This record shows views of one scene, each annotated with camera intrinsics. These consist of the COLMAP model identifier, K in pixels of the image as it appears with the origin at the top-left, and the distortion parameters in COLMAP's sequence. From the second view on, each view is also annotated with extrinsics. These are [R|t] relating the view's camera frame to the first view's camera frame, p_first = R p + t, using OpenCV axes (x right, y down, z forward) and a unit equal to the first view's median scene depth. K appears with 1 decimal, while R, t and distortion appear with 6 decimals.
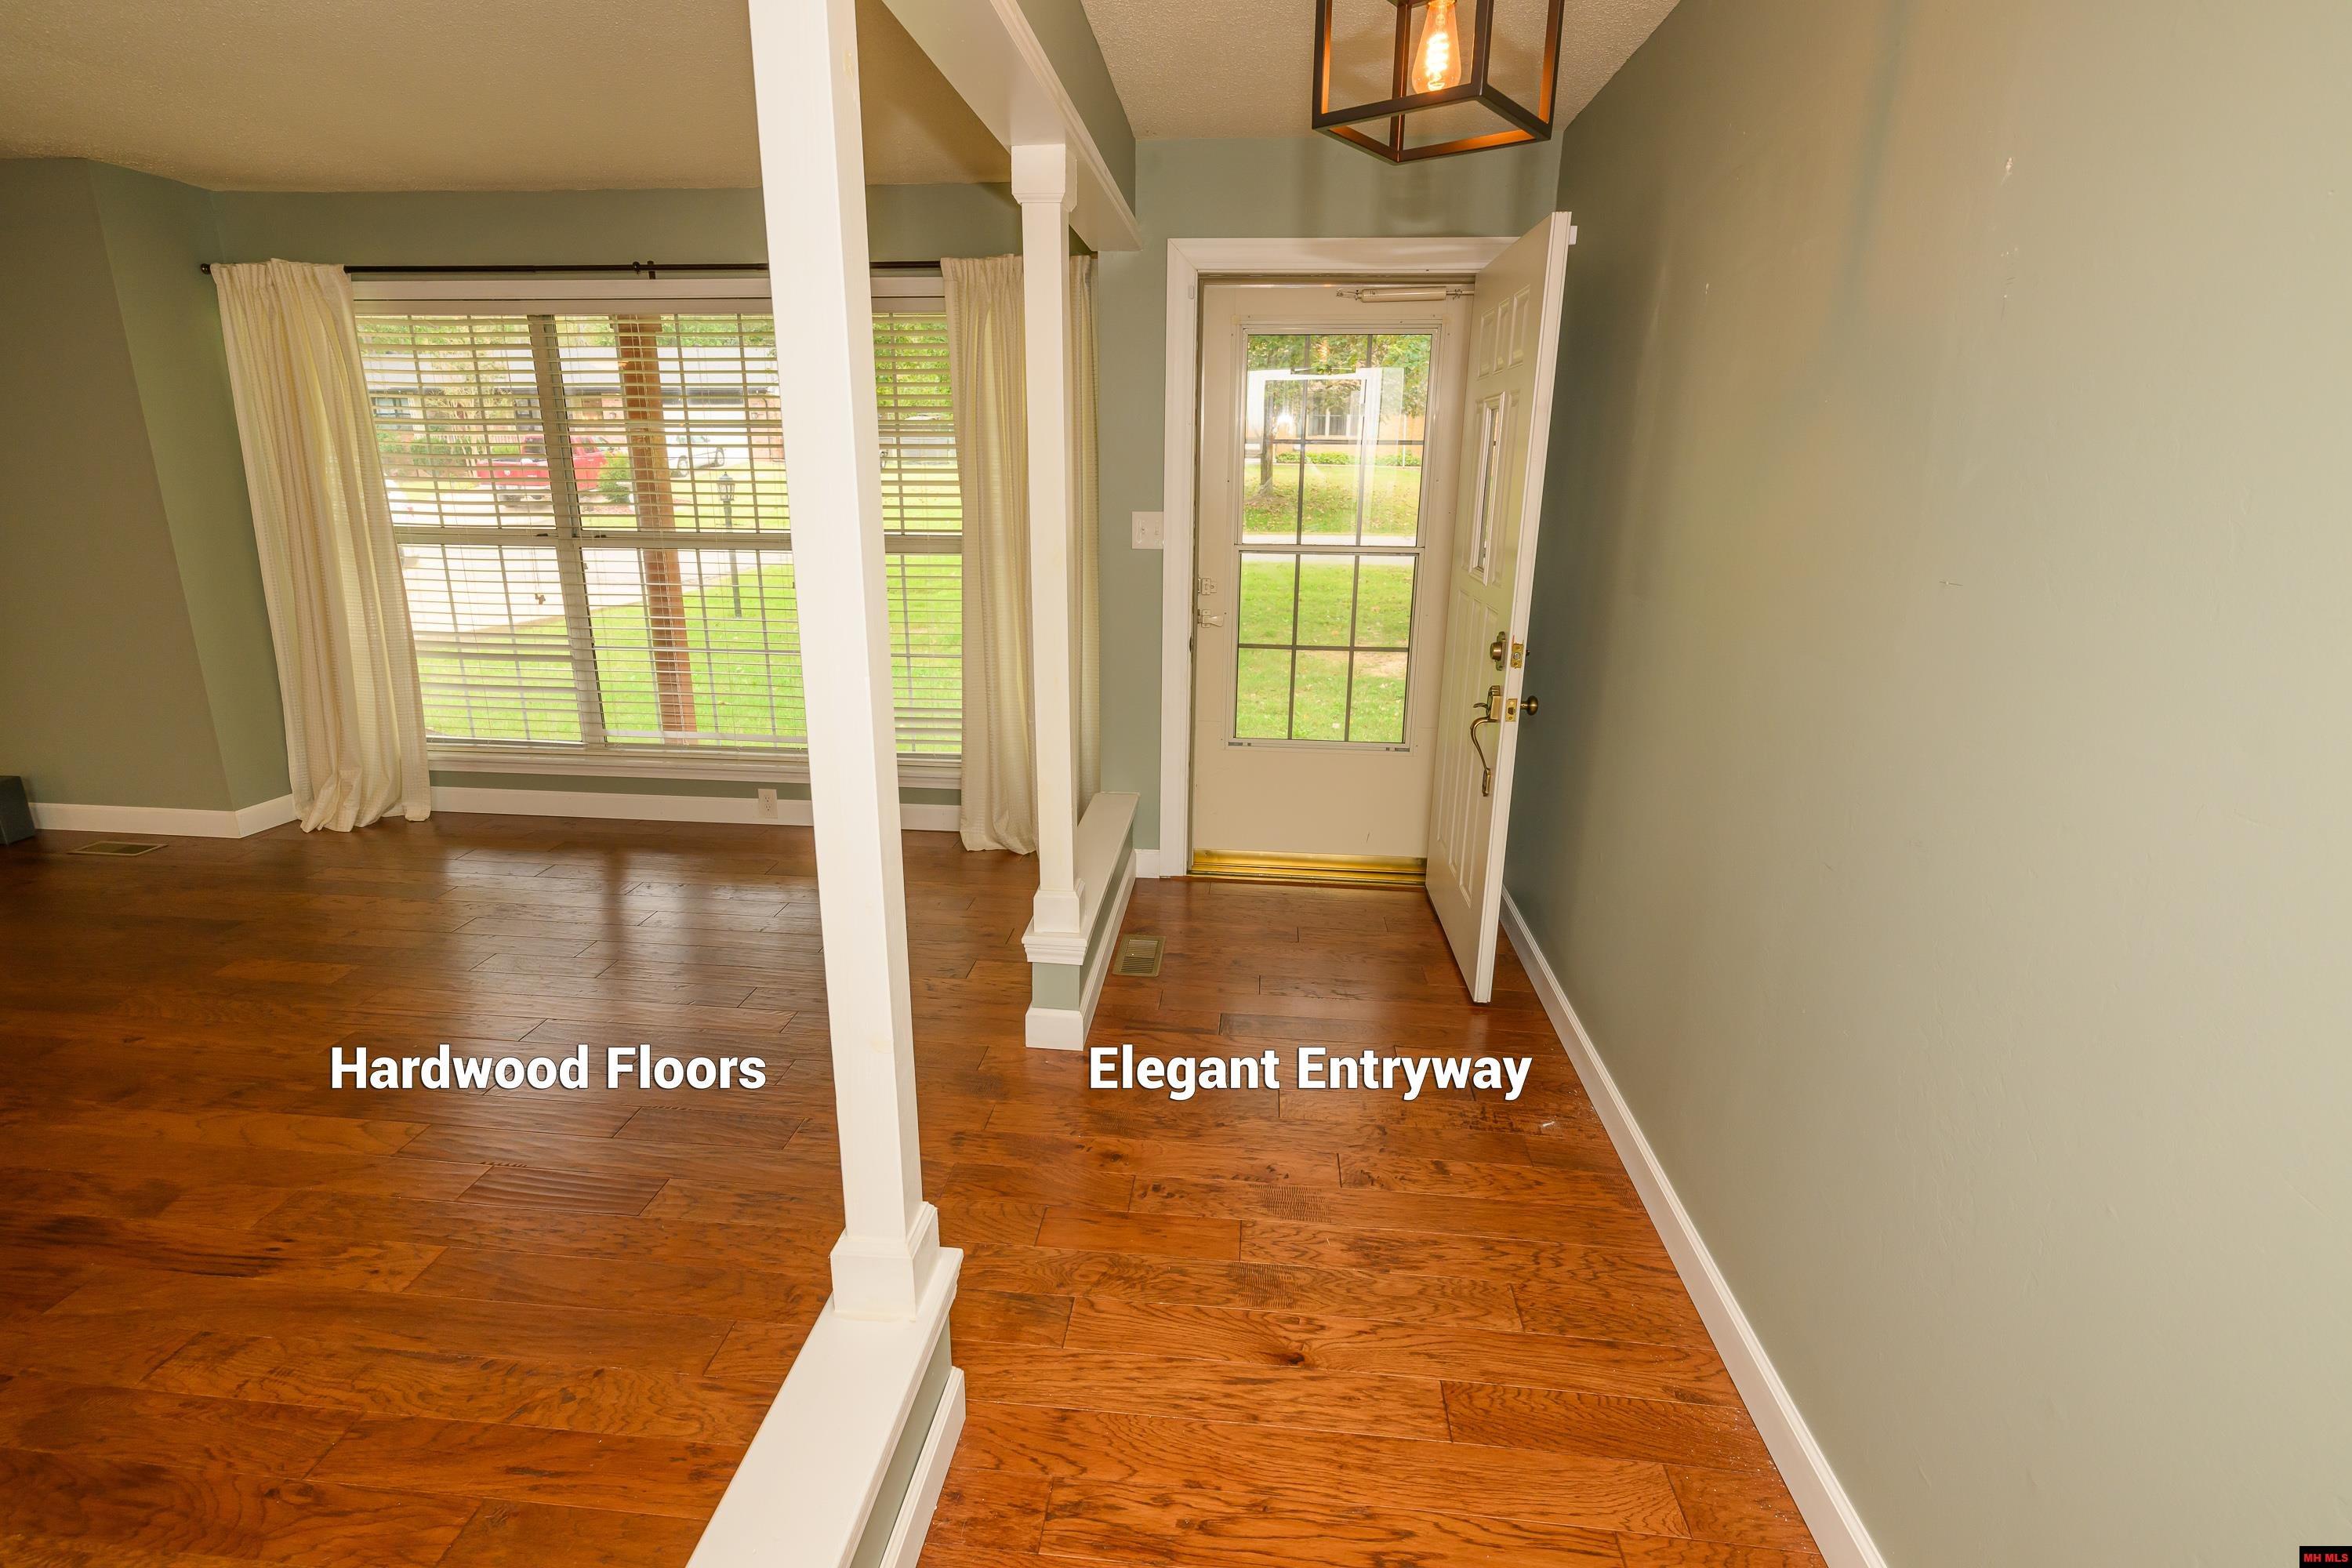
lens RADIAL K [[1122.6, 0, 1157.4], [0, 1122.6, 785.4], [0, 0, 1]] dist [0.001004, 0.000733]
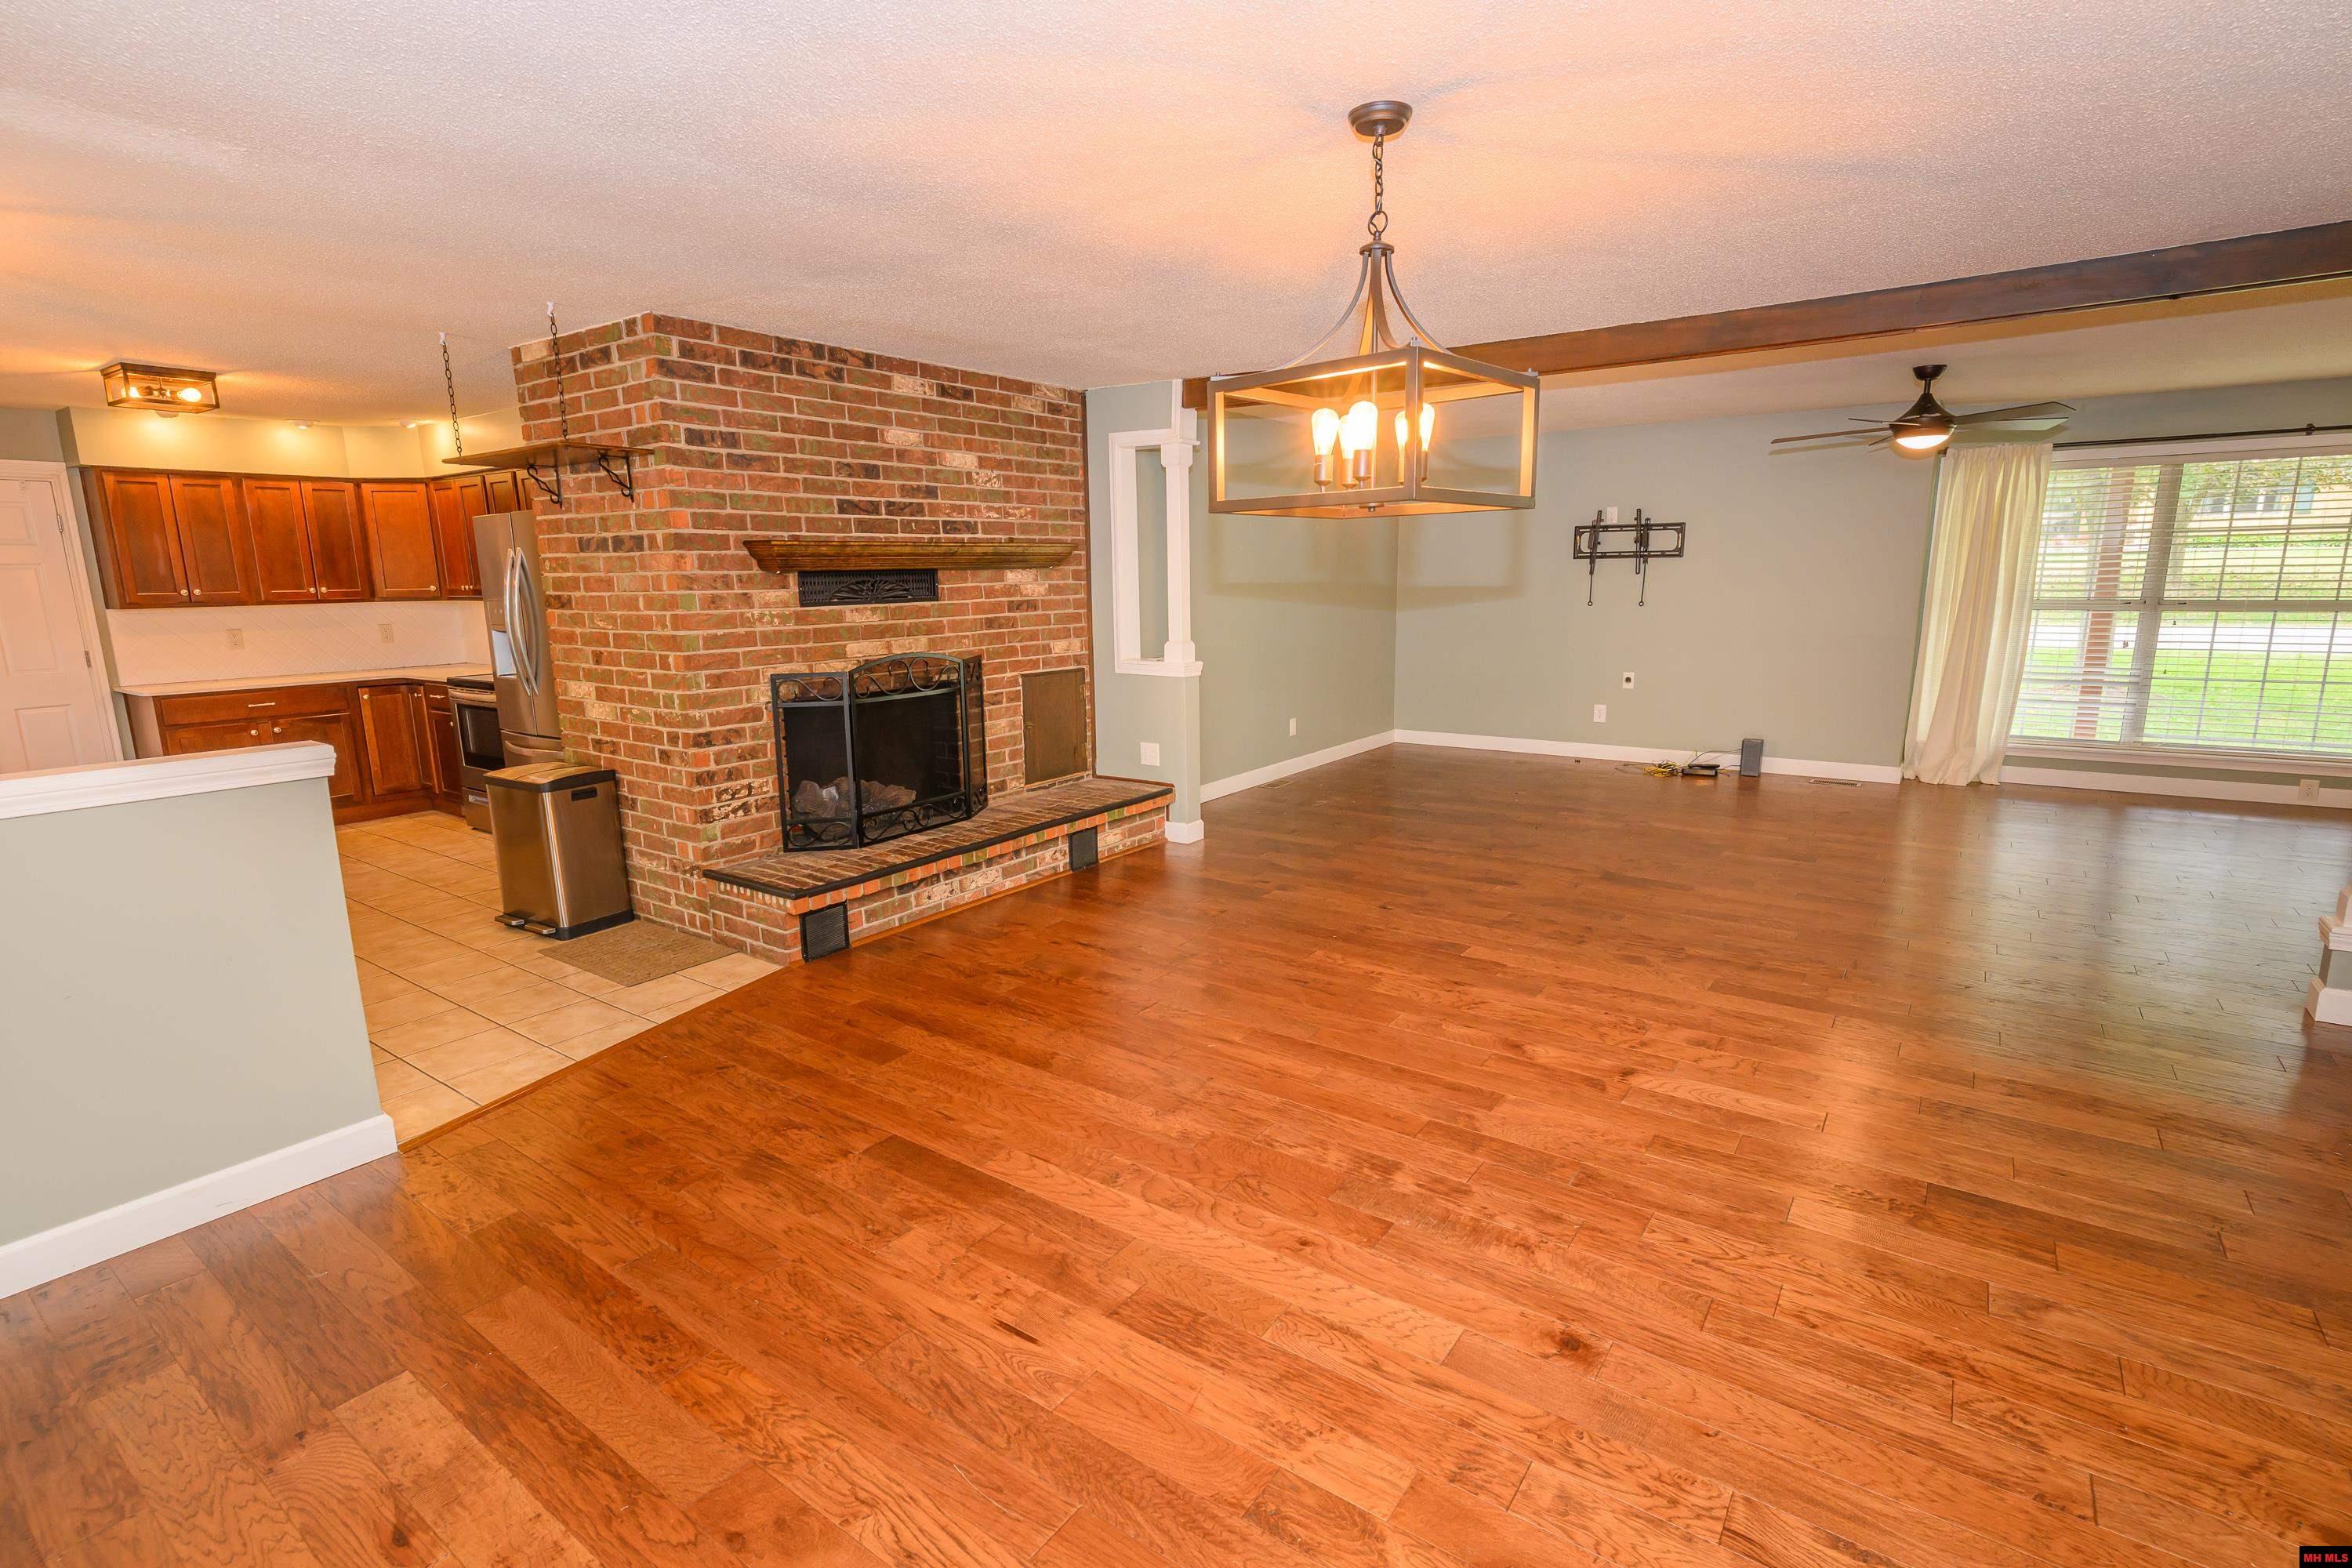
lens RADIAL K [[1122.6, 0, 1157.4], [0, 1122.6, 785.4], [0, 0, 1]] dist [0.001004, 0.000733]
pose [[0.858576, 0.073248, -0.507427, -0.975400], [-0.116669, 0.991688, -0.054253, 0.284635], [0.499235, 0.105781, 0.859985, -1.040555]]
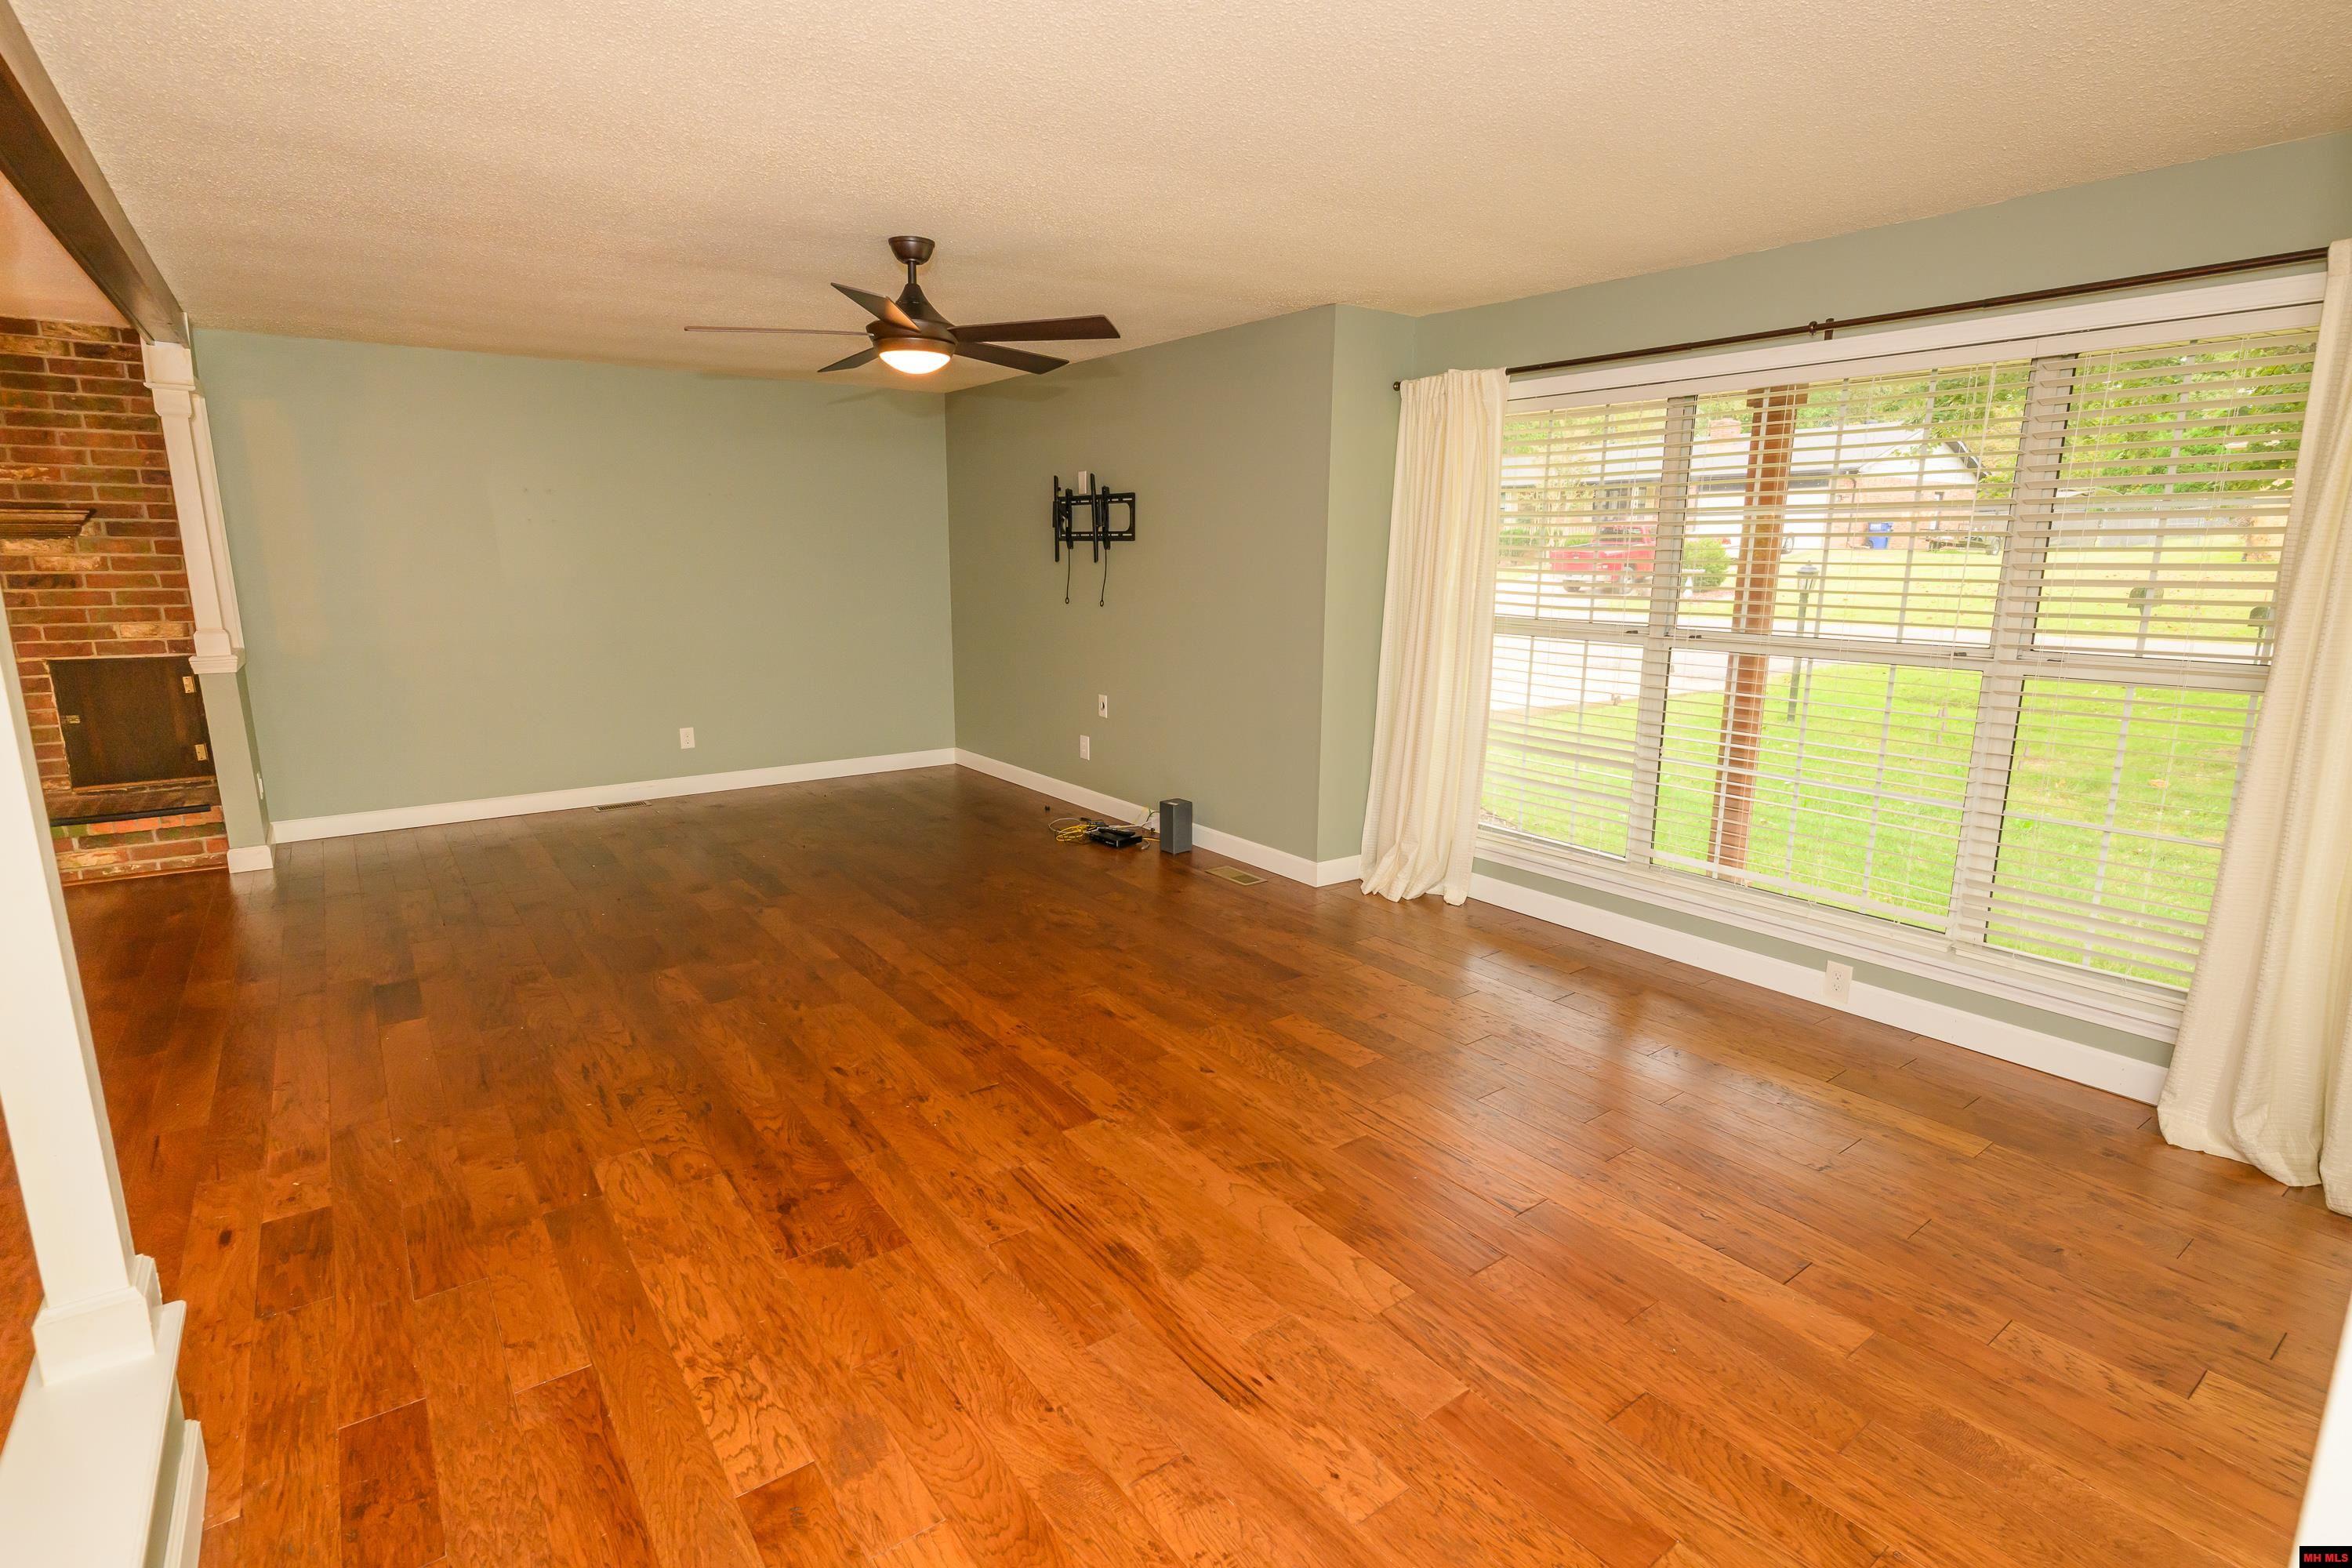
lens RADIAL K [[1143.6, 0, 1166.9], [0, 1143.6, 782.6], [0, 0, 1]] dist [-0.000572, 0.000777]
pose [[0.665753, 0.144756, -0.731997, -0.107056], [-0.201928, 0.979349, 0.010017, -0.037795], [0.718330, 0.141142, 0.681234, 0.114462]]
